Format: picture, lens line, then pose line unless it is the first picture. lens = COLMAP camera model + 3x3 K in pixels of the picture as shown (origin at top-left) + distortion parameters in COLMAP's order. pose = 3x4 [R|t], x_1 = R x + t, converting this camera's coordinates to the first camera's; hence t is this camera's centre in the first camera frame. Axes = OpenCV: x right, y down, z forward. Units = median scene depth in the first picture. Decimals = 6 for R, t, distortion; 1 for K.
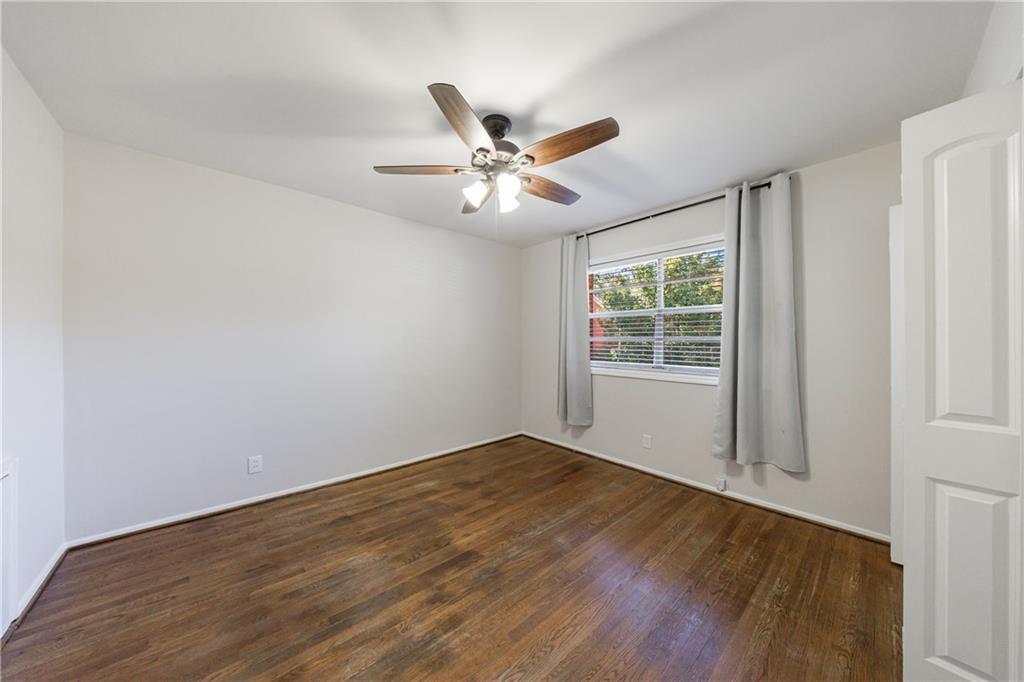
lens RADIAL K [[335.6, 0, 512.0], [0, 335.6, 341.0], [0, 0, 1]] dist [-0.000034, -0.000002]
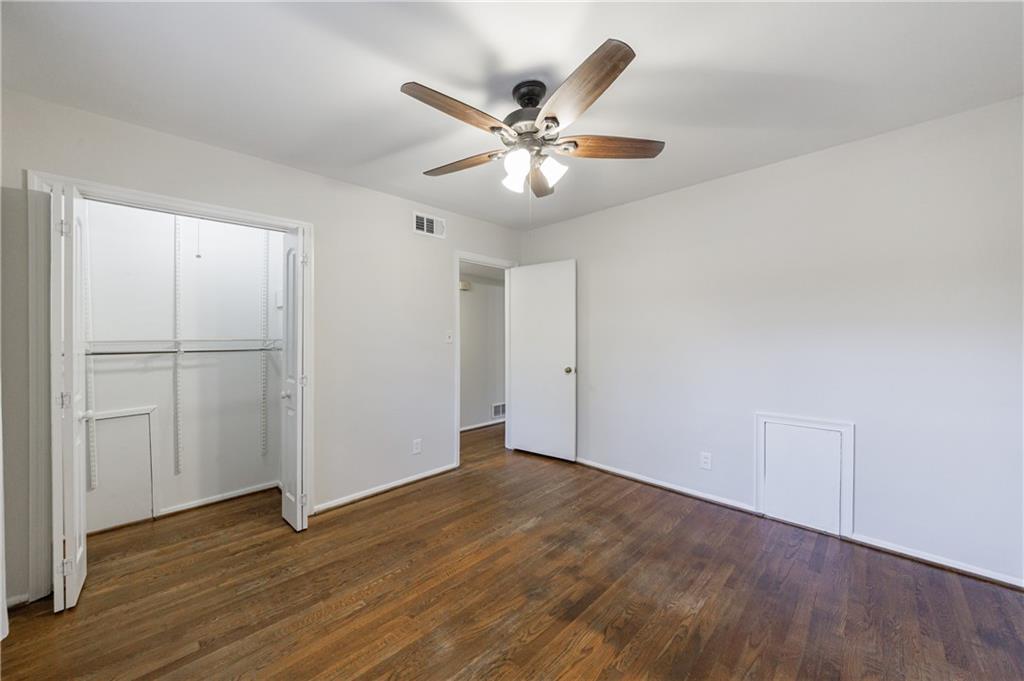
lens RADIAL K [[385.5, 0, 512.0], [0, 385.5, 340.5], [0, 0, 1]] dist [0.000952, 0.000151]
pose [[-0.997616, 0.001985, -0.068986, 0.075949], [0.001286, 0.999947, 0.010169, -0.038551], [0.069002, 0.010056, -0.997566, 2.125953]]
